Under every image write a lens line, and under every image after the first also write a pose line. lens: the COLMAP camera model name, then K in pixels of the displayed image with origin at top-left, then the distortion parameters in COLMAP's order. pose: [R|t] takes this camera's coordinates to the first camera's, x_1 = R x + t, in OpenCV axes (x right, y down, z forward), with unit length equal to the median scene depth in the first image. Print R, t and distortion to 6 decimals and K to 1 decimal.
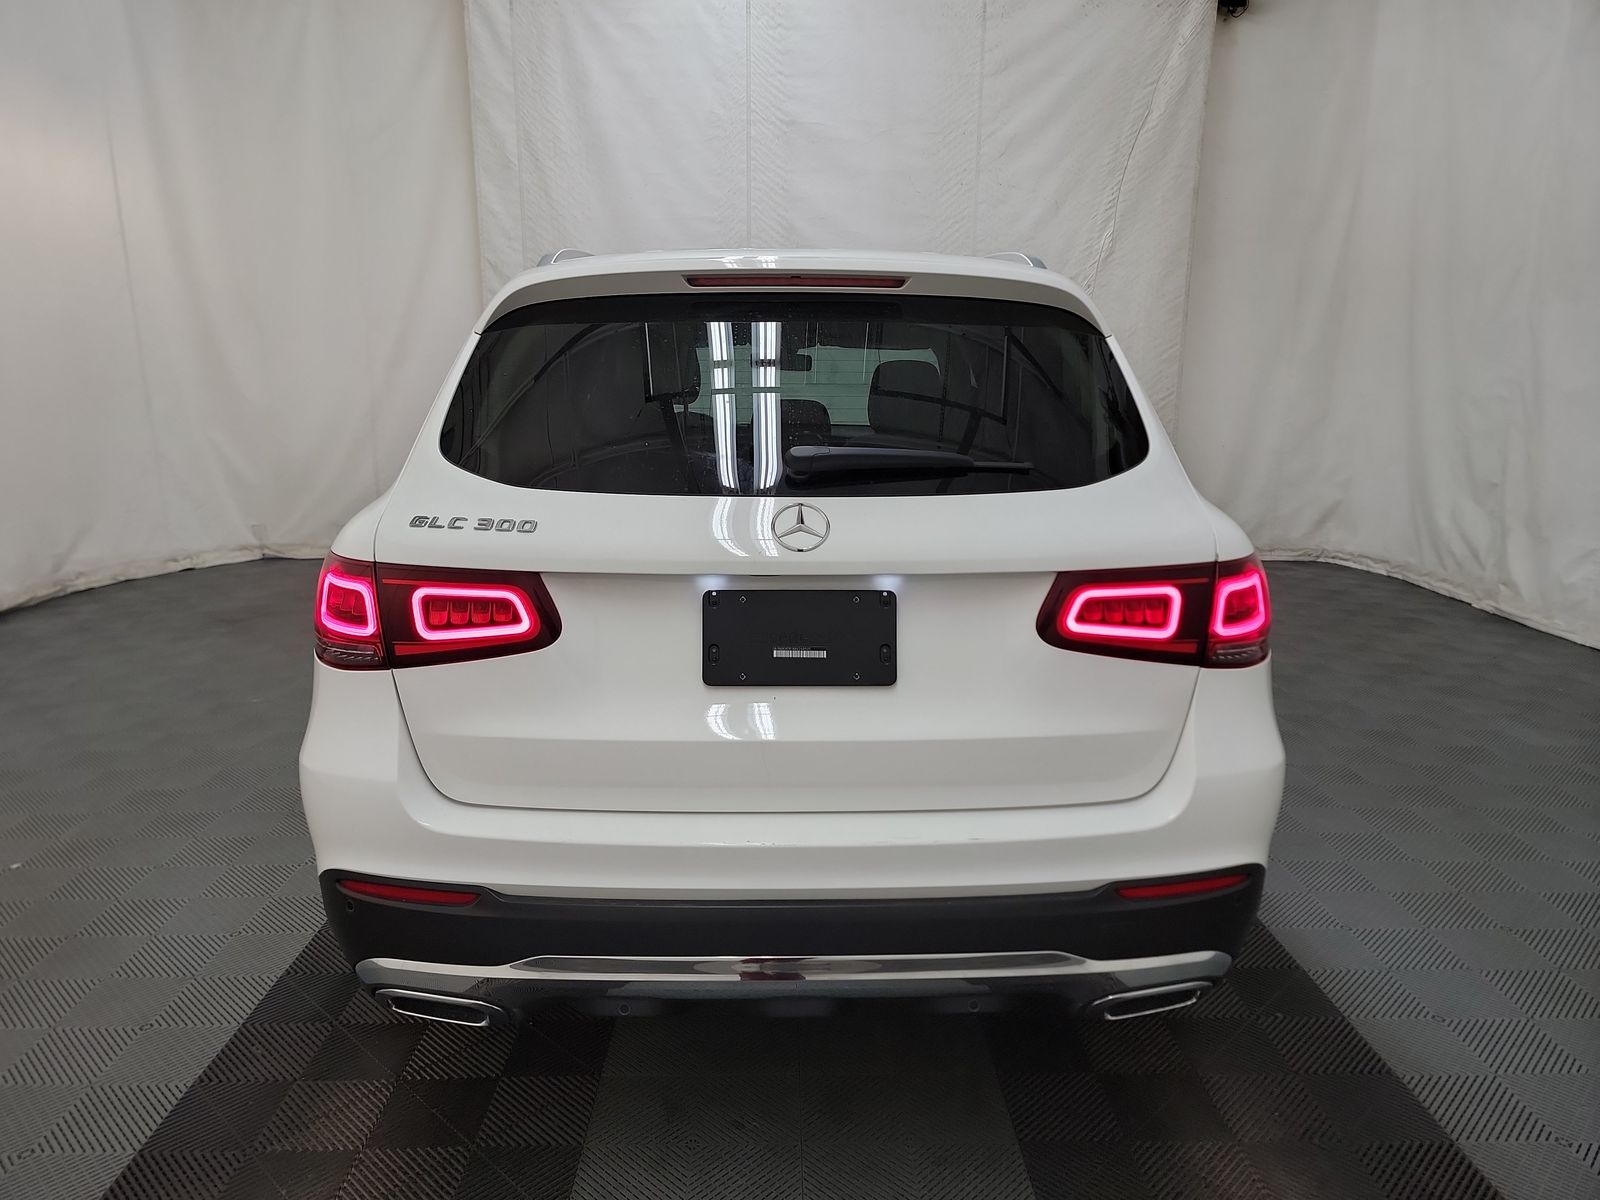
lens RADIAL K [[1113.5, 0, 813.3], [0, 1113.5, 592.9], [0, 0, 1]] dist [0.050803, -0.041326]
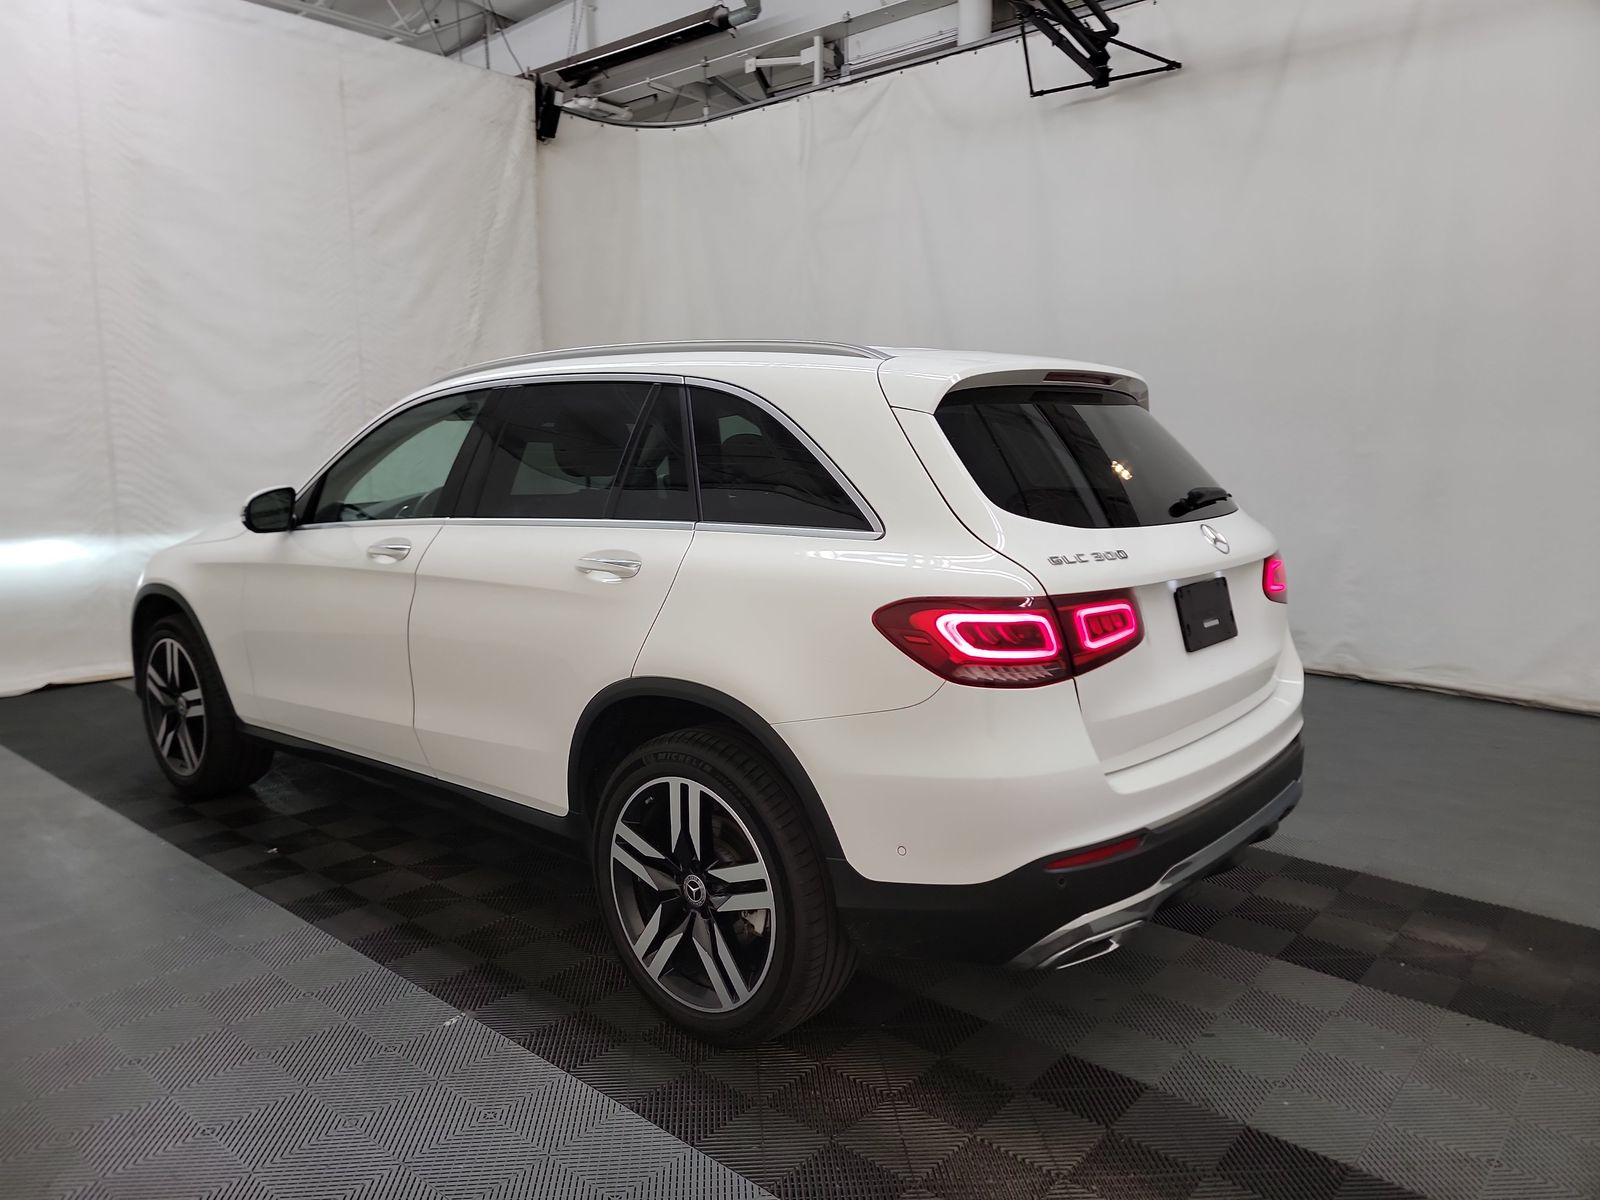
lens RADIAL K [[1113.5, 0, 755.0], [0, 1113.5, 587.1], [0, 0, 1]] dist [0.050803, -0.041326]
pose [[0.671675, -0.100557, 0.733990, -0.383812], [0.150185, 0.988656, -0.001987, -0.020977], [-0.725463, 0.111569, 0.679158, 0.100308]]
